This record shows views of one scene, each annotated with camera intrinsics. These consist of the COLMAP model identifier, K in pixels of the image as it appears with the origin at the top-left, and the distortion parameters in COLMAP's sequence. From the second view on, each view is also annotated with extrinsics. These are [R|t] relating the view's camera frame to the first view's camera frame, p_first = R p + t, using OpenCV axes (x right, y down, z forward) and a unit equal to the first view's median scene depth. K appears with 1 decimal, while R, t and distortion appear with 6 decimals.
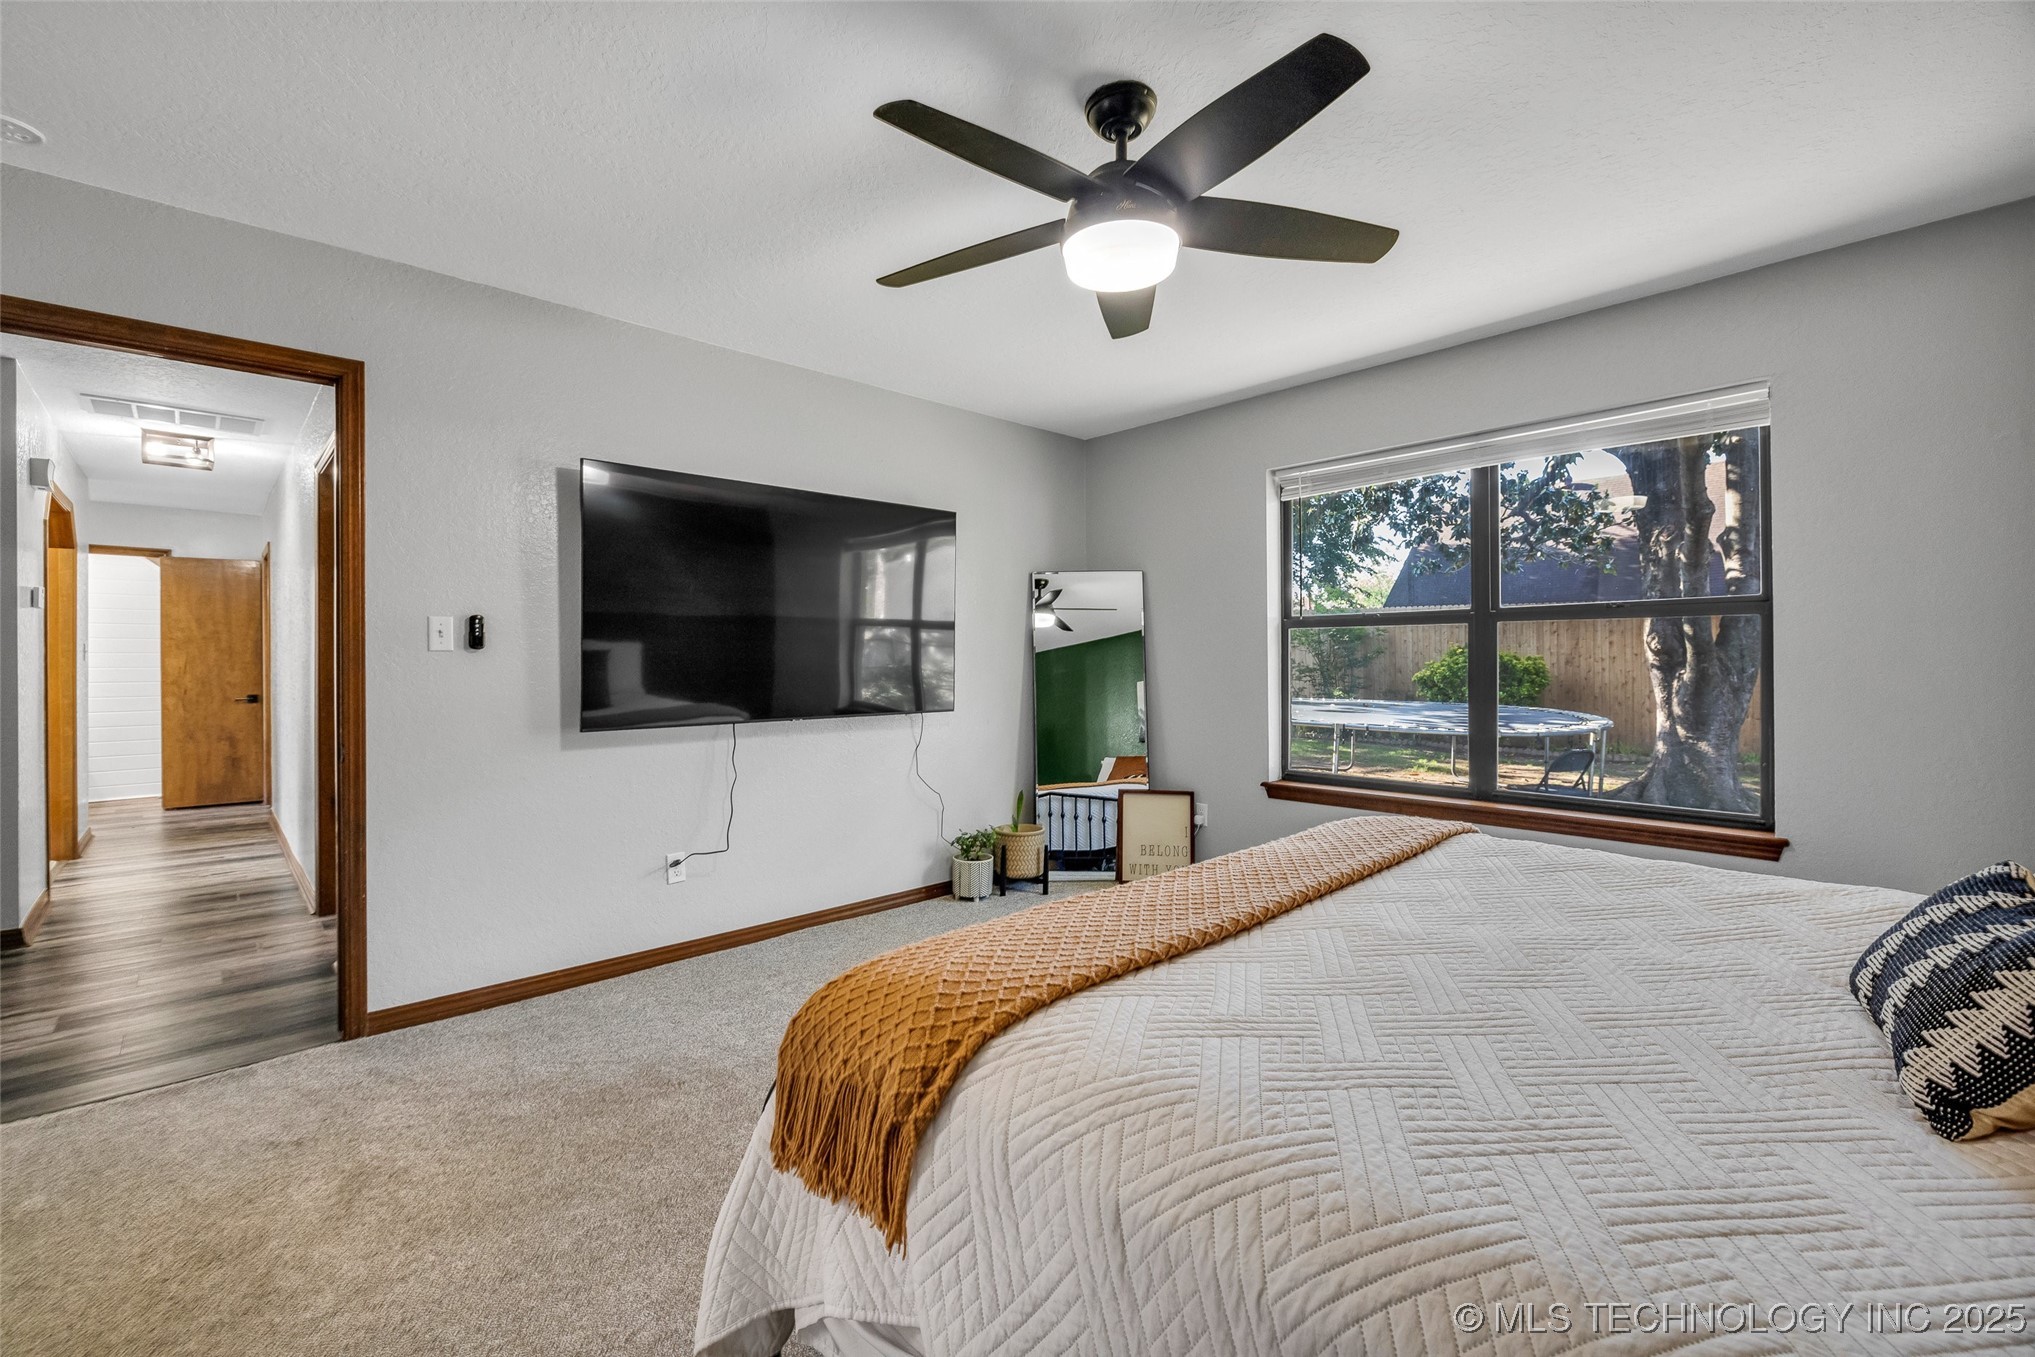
lens RADIAL K [[869.0, 0, 1009.0], [0, 869.0, 660.4], [0, 0, 1]] dist [0.000391, -0.000386]
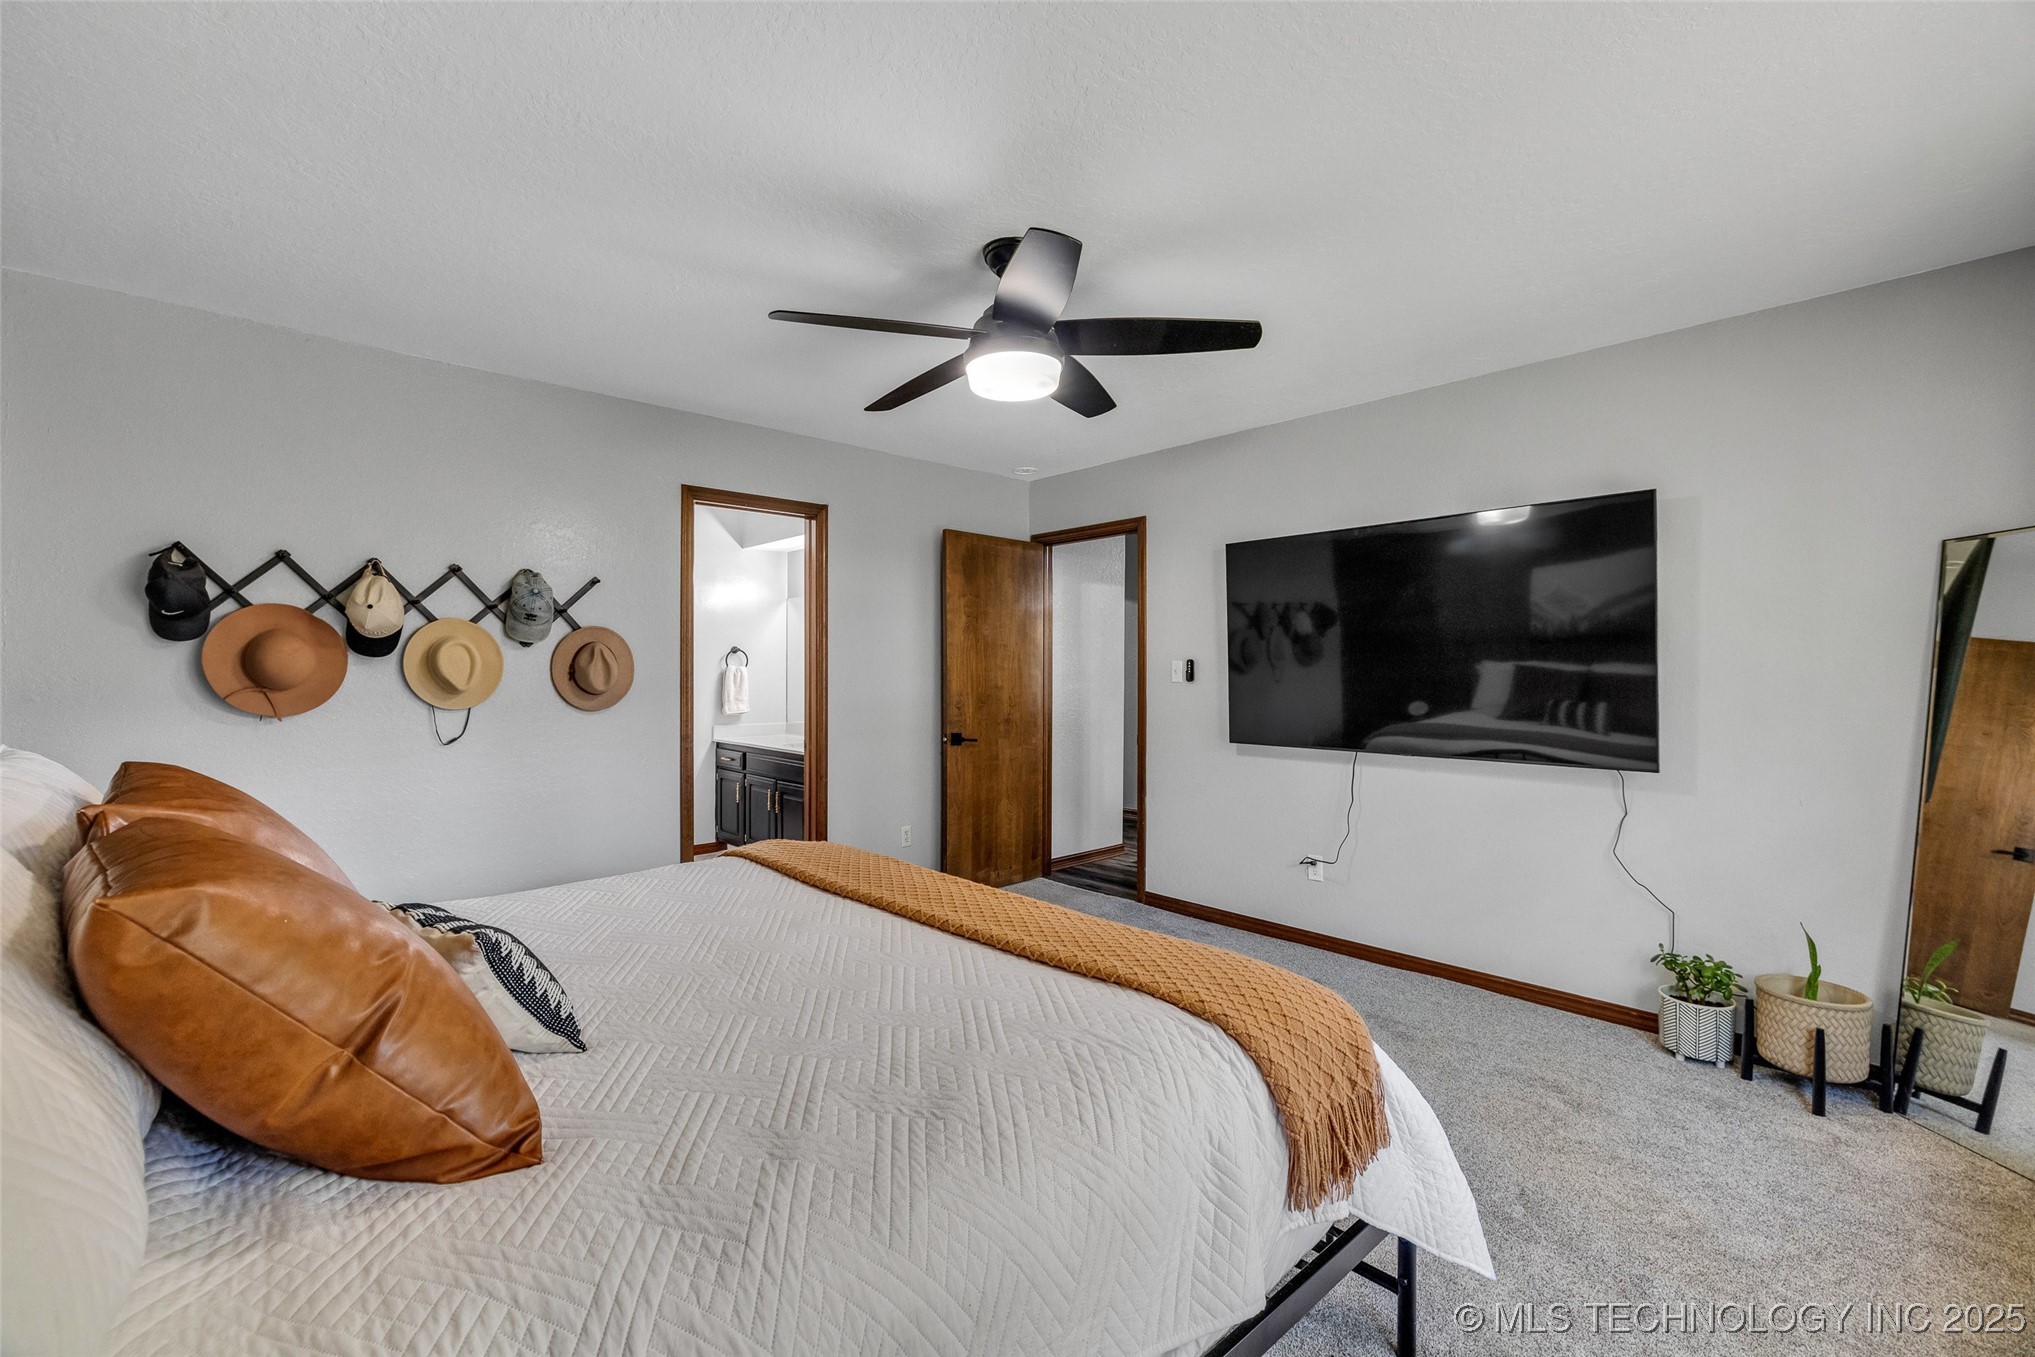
lens RADIAL K [[869.0, 0, 1009.0], [0, 869.0, 660.4], [0, 0, 1]] dist [0.000391, -0.000386]
pose [[-0.011013, -0.004708, -0.999928, 0.931845], [-0.003814, 0.999982, -0.004666, -0.041225], [0.999932, 0.003763, -0.011031, 0.694074]]
